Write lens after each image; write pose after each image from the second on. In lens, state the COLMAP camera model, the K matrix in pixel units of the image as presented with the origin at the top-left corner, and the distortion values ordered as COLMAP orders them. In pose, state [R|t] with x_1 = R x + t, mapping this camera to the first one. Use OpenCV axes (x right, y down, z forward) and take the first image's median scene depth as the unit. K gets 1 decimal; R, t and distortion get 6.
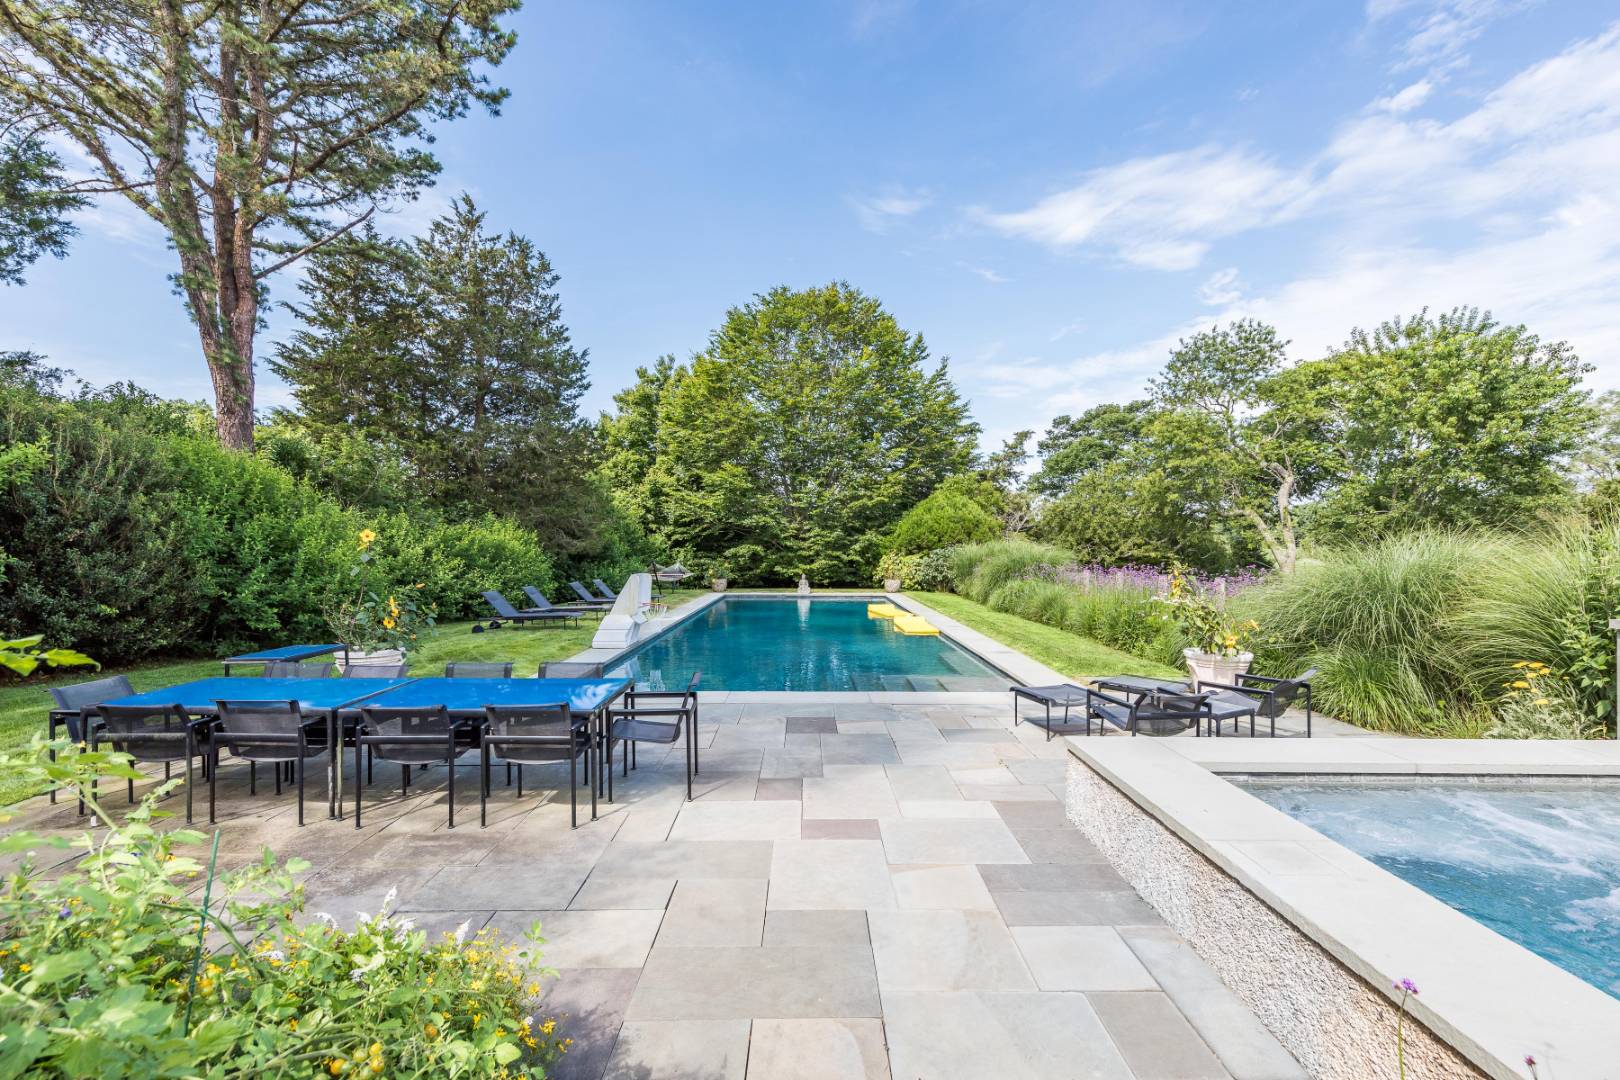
lens RADIAL K [[739.3, 0, 807.0], [0, 739.3, 543.6], [0, 0, 1]] dist [0.001760, -0.000080]
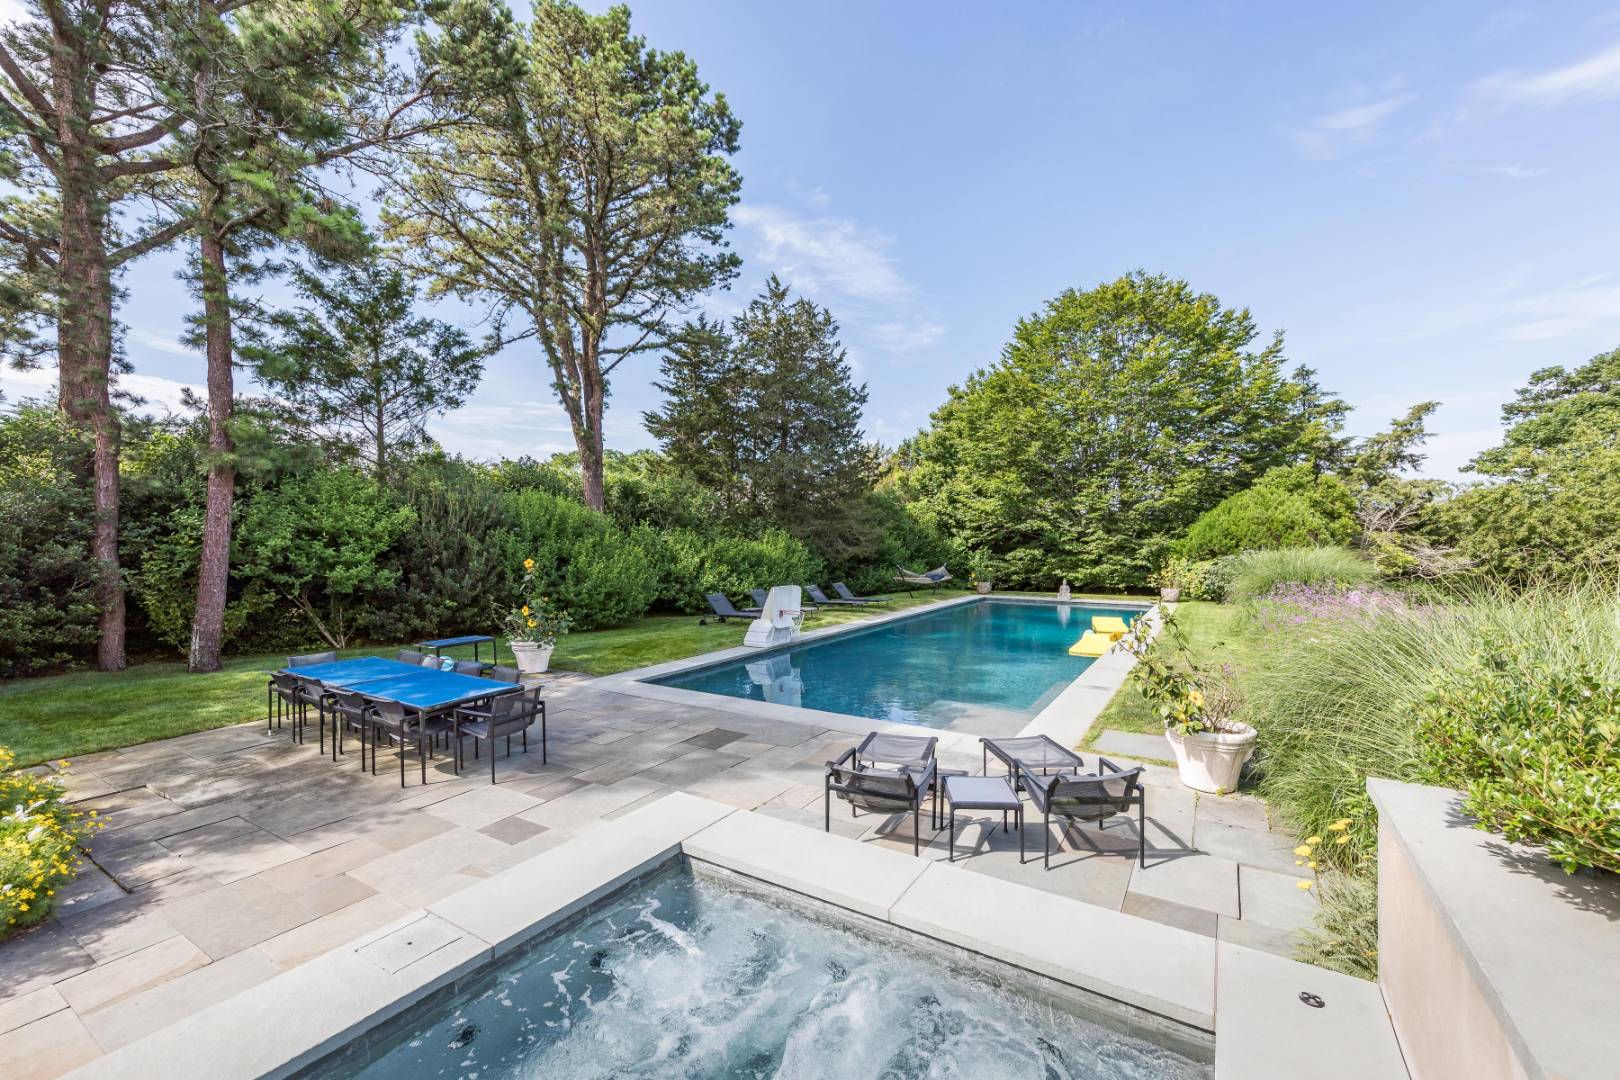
lens RADIAL K [[662.9, 0, 799.3], [0, 662.9, 547.4], [0, 0, 1]] dist [0.007359, 0.000432]
pose [[0.840080, 0.001823, -0.542460, 0.161150], [0.007503, 0.999860, 0.014979, -0.016416], [0.542411, -0.016653, 0.839948, 0.048252]]
